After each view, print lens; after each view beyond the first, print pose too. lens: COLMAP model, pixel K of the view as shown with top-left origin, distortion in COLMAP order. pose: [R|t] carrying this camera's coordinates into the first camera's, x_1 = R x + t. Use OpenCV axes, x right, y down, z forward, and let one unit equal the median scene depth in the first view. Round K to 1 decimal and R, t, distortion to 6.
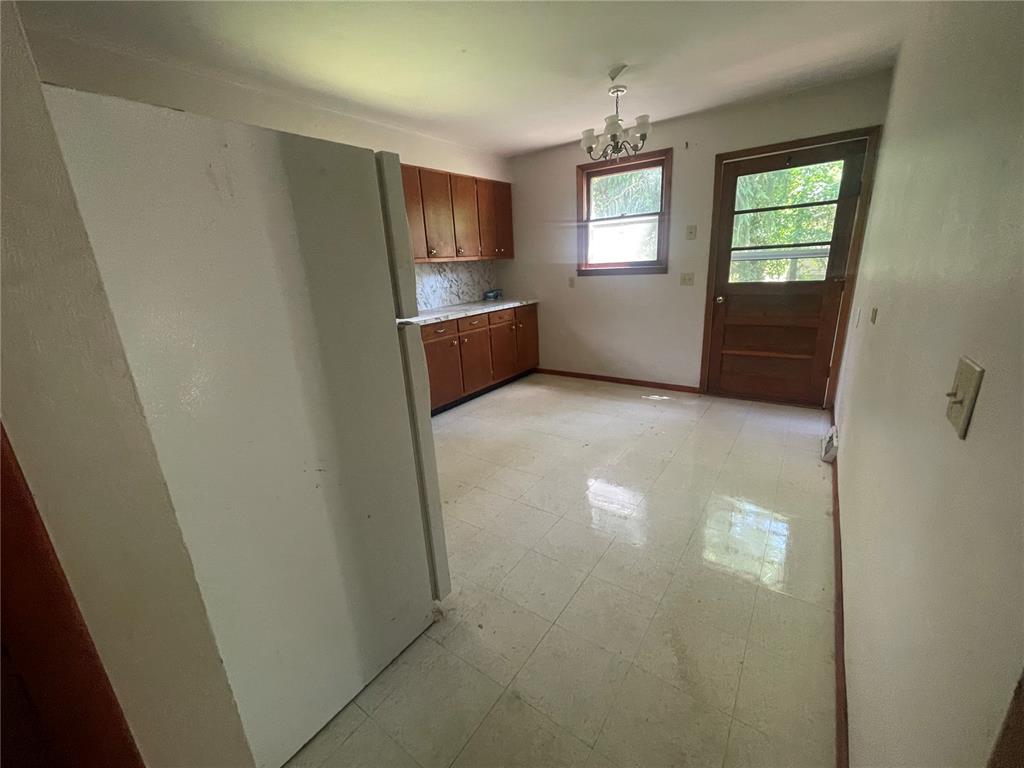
lens RADIAL K [[414.5, 0, 510.3], [0, 414.5, 381.4], [0, 0, 1]] dist [0.001342, 0.000599]
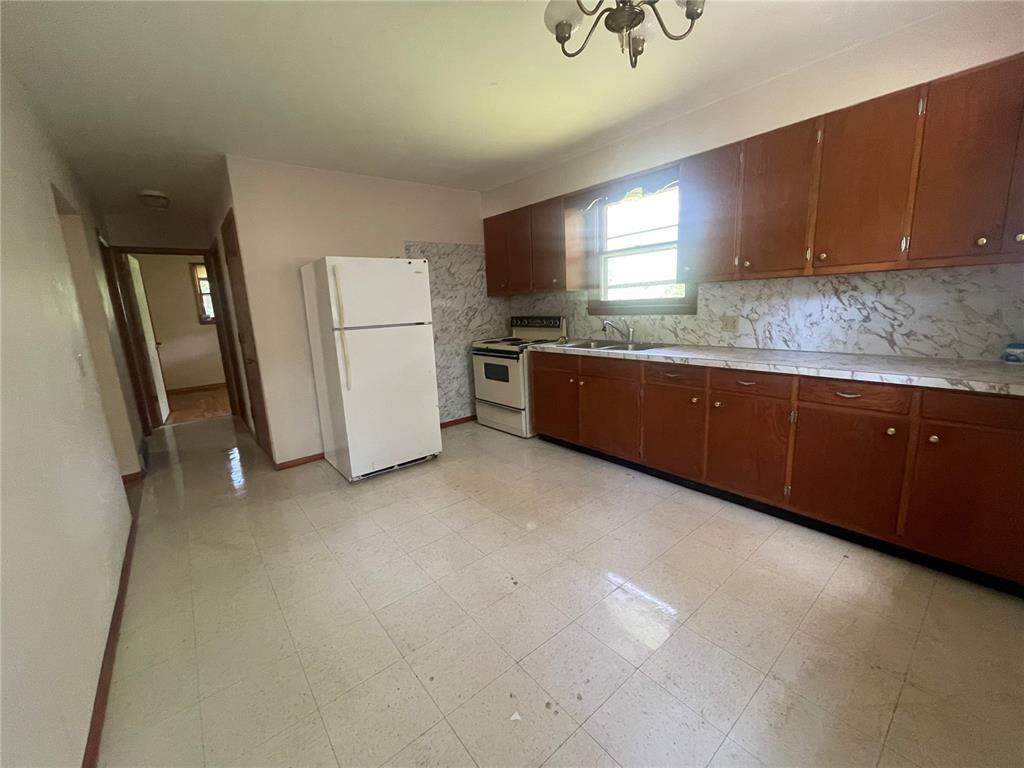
lens RADIAL K [[414.5, 0, 510.3], [0, 414.5, 381.4], [0, 0, 1]] dist [0.001342, 0.000599]
pose [[-0.261134, 0.246562, -0.933283, 0.500181], [-0.208743, 0.929529, 0.303977, -0.231212], [0.942462, 0.274195, -0.191263, 0.730976]]
